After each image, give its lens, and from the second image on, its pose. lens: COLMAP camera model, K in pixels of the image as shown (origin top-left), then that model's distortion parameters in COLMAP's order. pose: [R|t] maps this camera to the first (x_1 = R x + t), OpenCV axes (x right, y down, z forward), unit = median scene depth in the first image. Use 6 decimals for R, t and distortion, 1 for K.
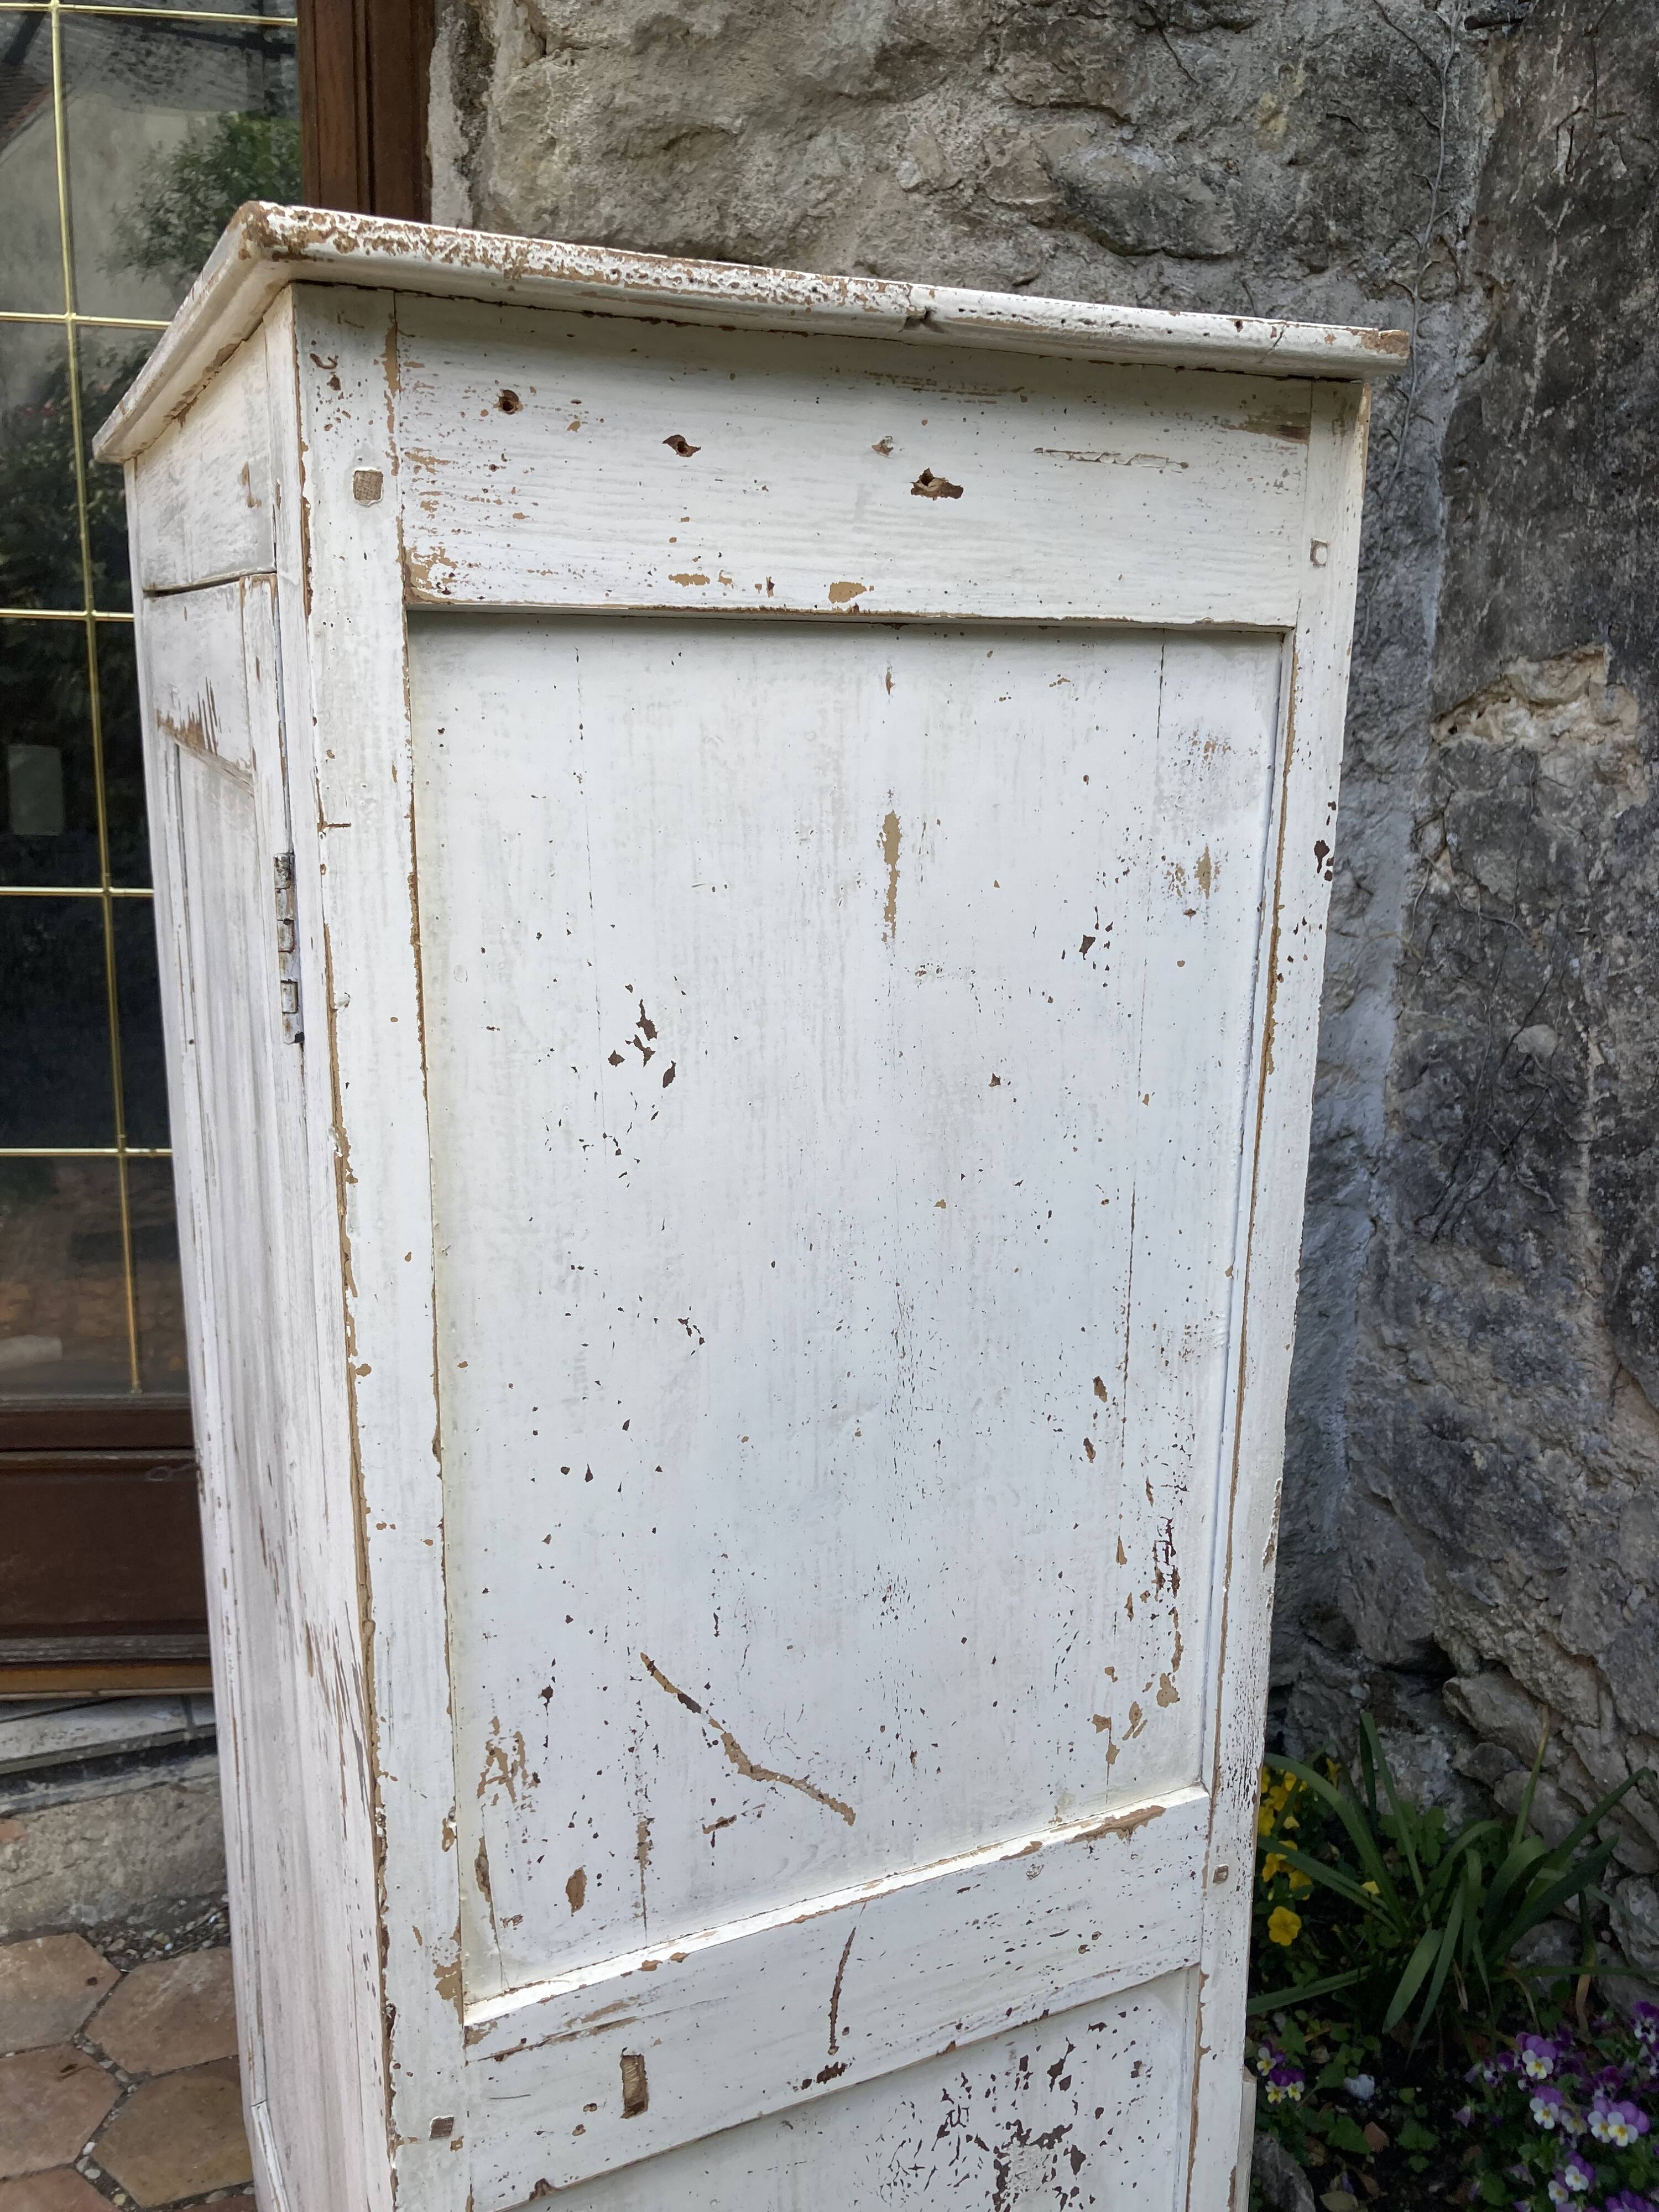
lens RADIAL K [[1834.3, 0, 848.3], [0, 1834.3, 1103.4], [0, 0, 1]] dist [-0.013120, 0.040739]
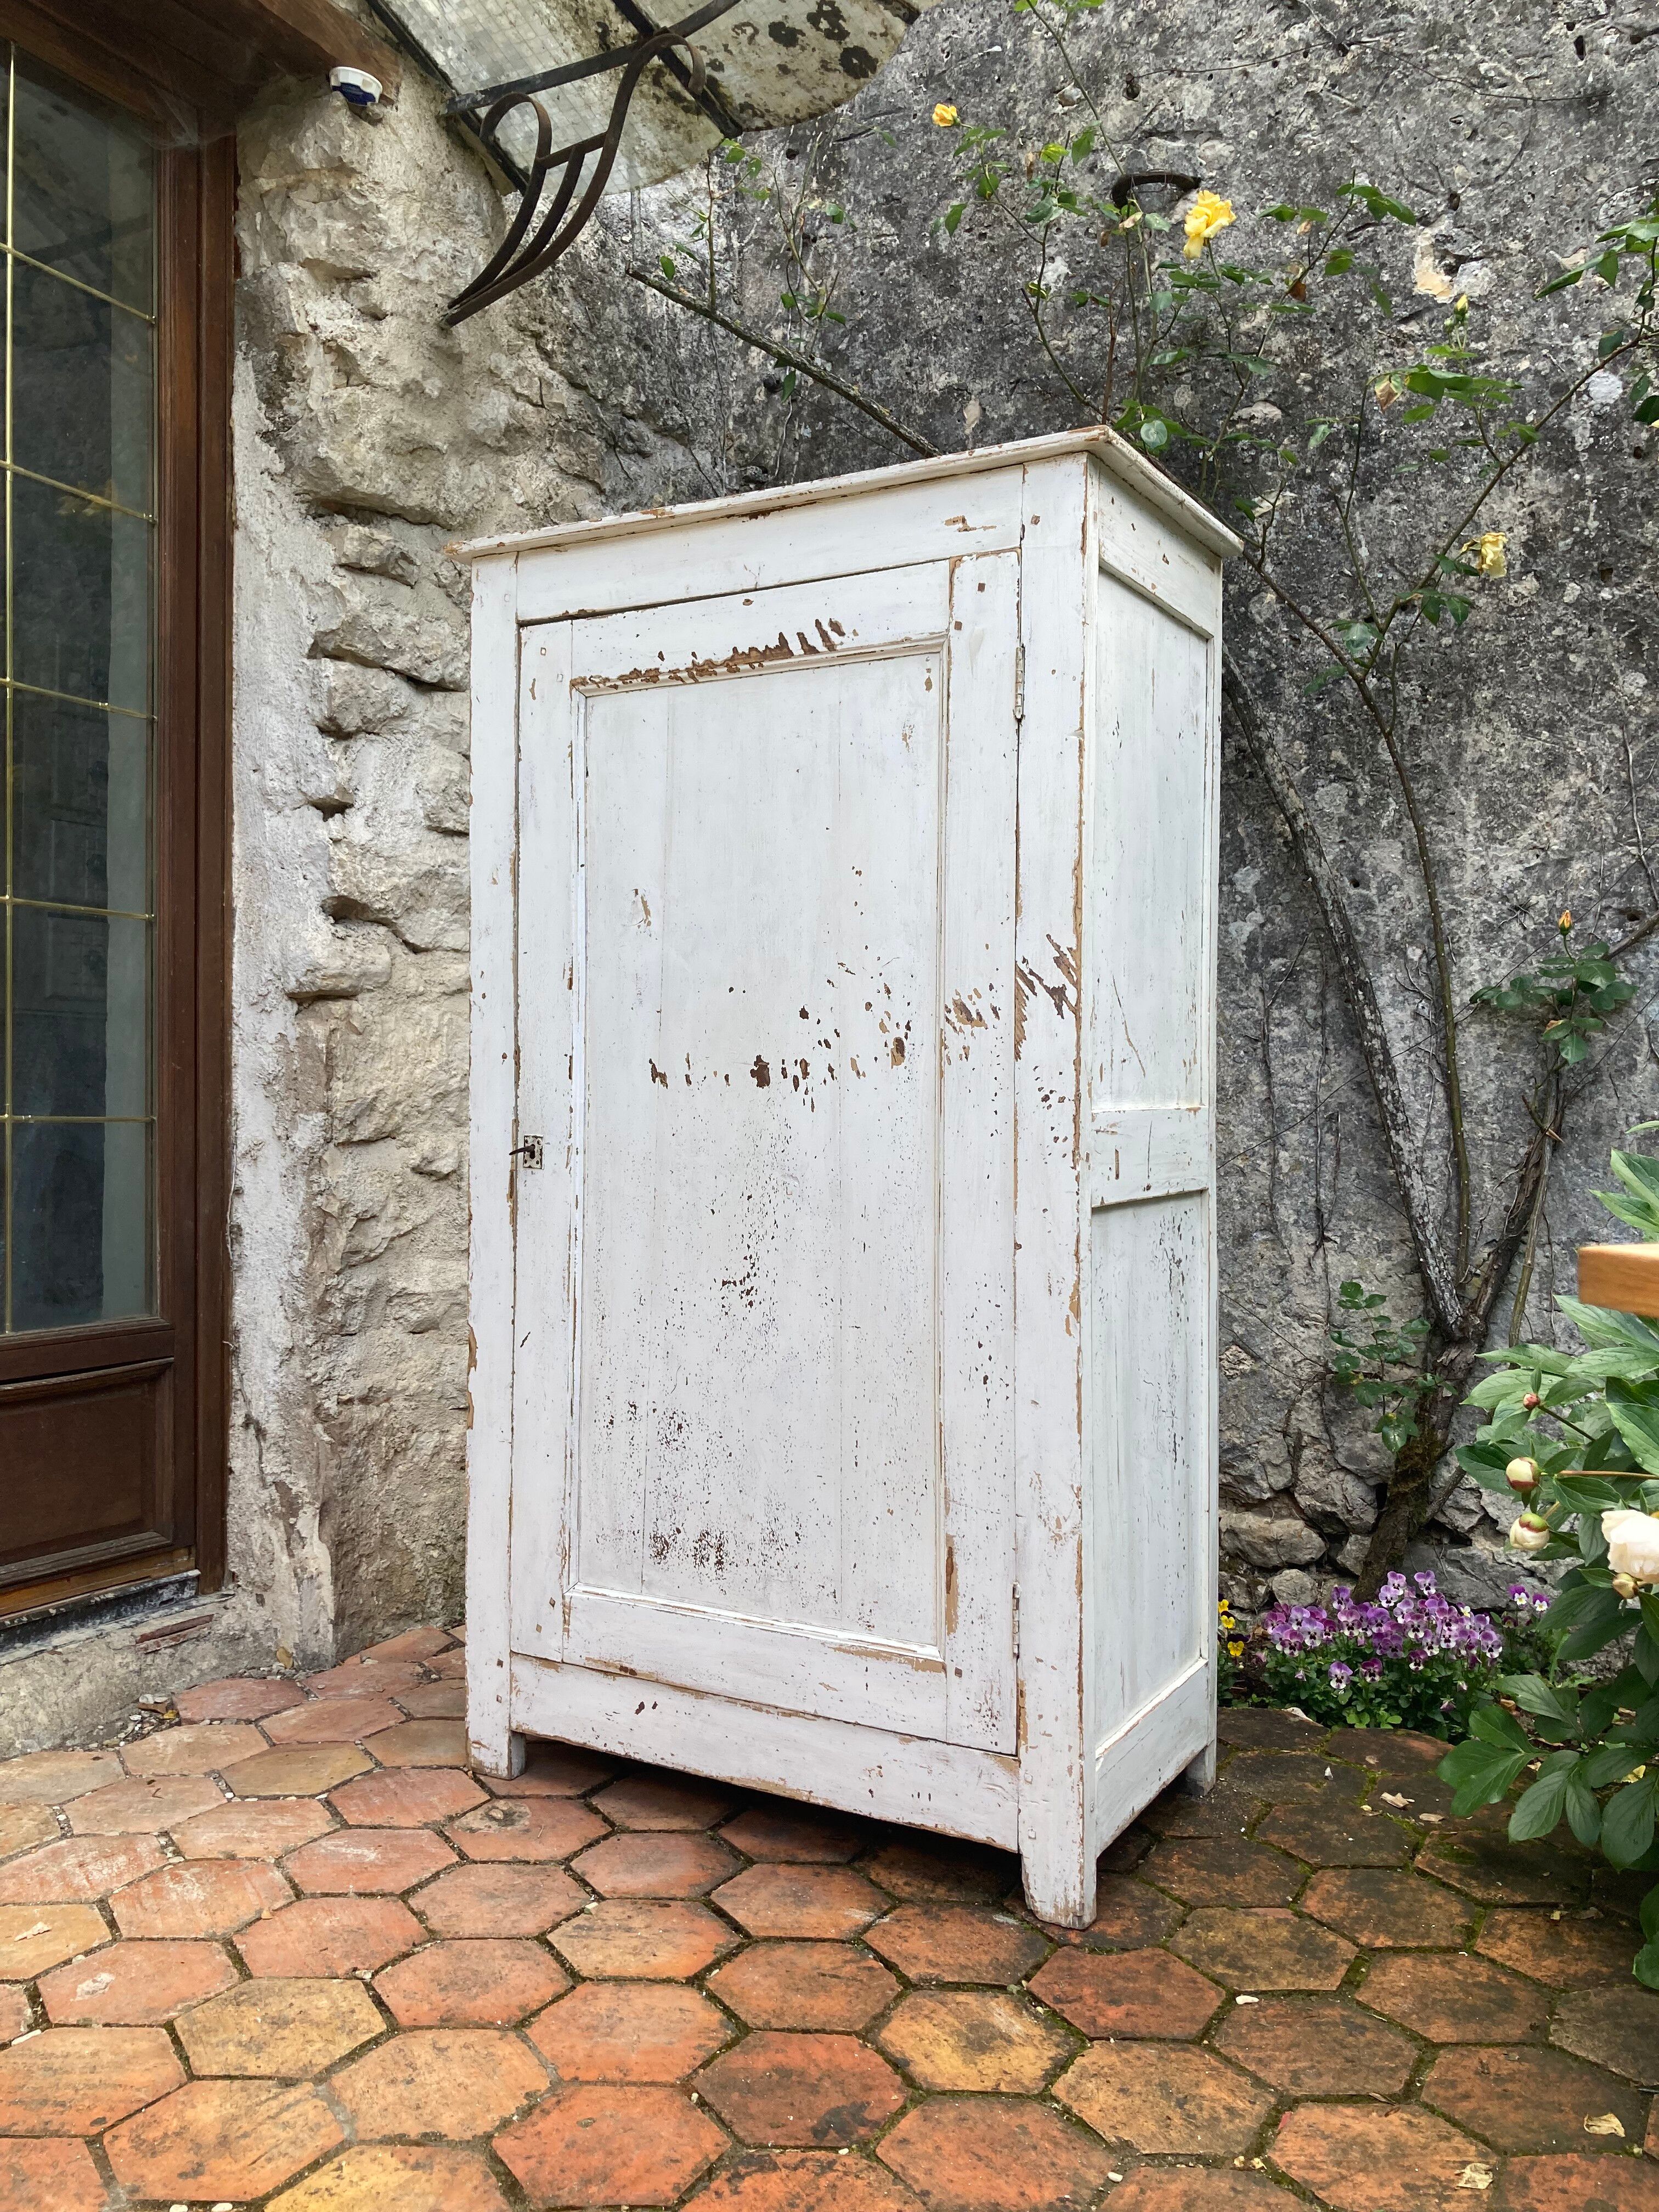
lens RADIAL K [[1826.6, 0, 832.4], [0, 1826.6, 1096.7], [0, 0, 1]] dist [0.006604, 0.016481]
pose [[0.776947, -0.022448, 0.629166, -0.798182], [0.164749, 0.971789, -0.168773, 0.347564], [-0.607627, 0.234782, 0.758727, -0.301914]]
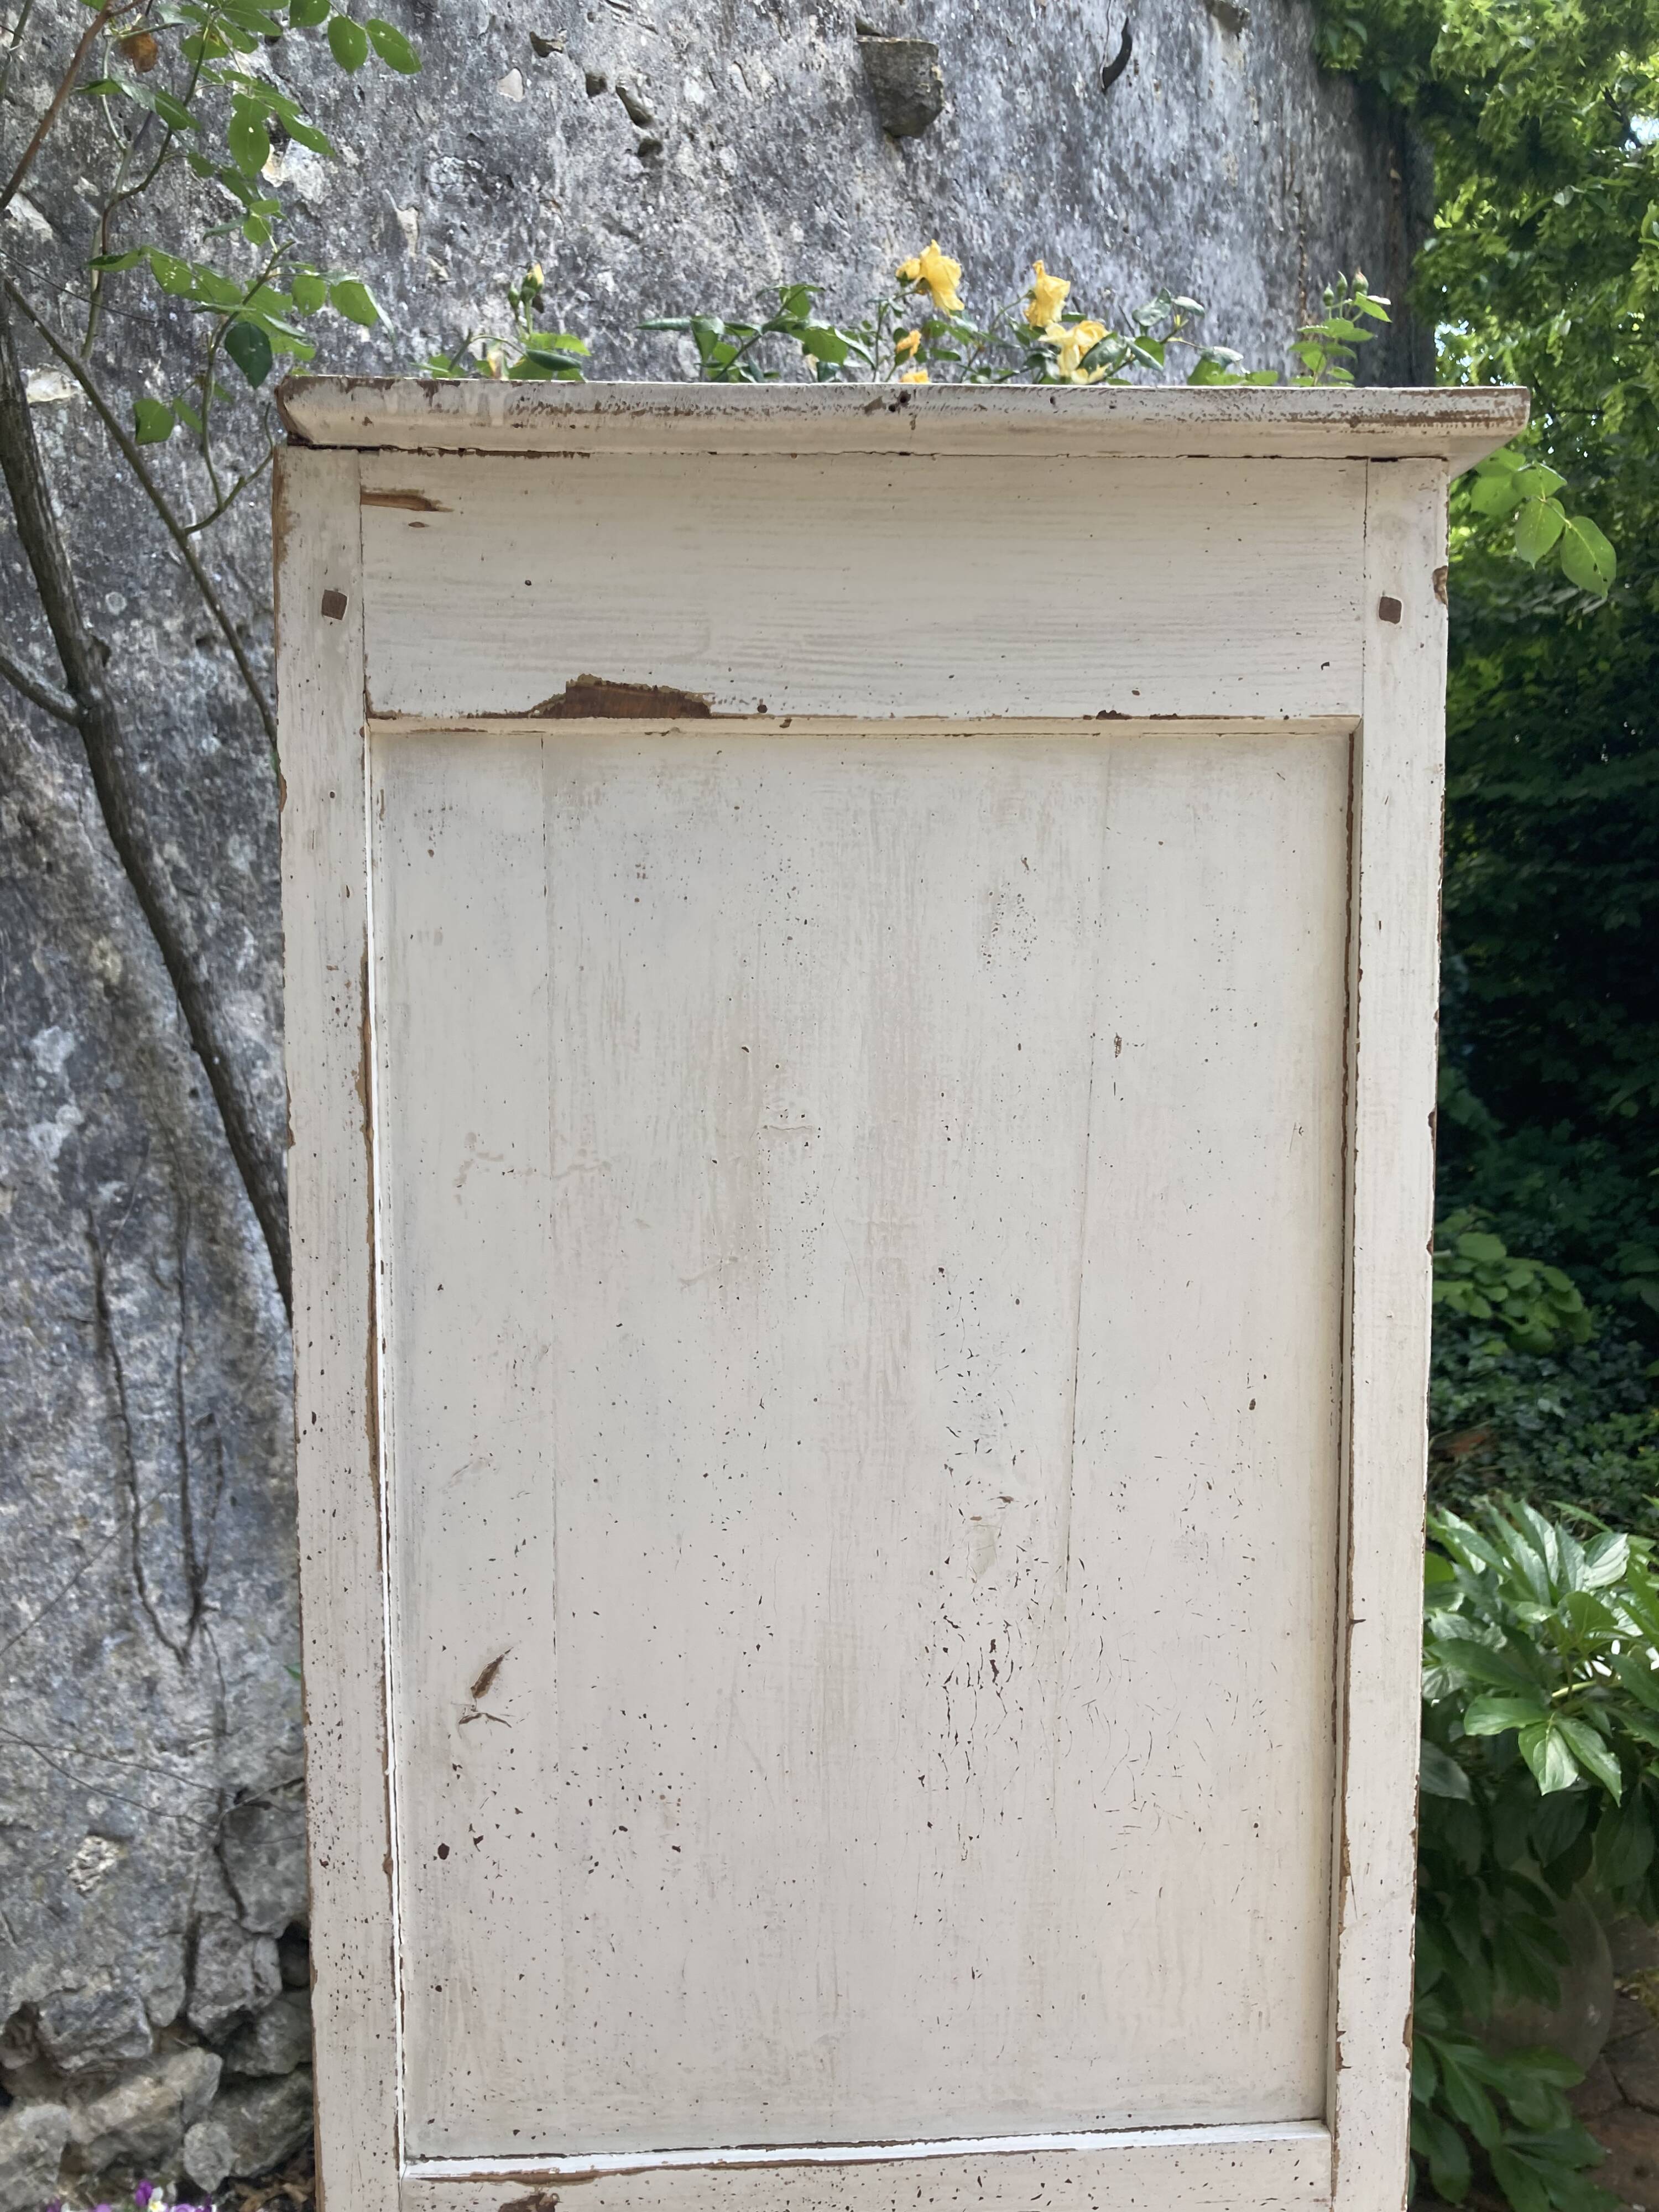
lens RADIAL K [[1873.5, 0, 873.3], [0, 1873.5, 1133.4], [0, 0, 1]] dist [0.008896, 0.014502]
pose [[-0.570396, -0.096779, 0.815648, -0.498484], [0.190594, 0.950334, 0.246045, -0.197029], [-0.798951, 0.295801, -0.523621, 0.903078]]
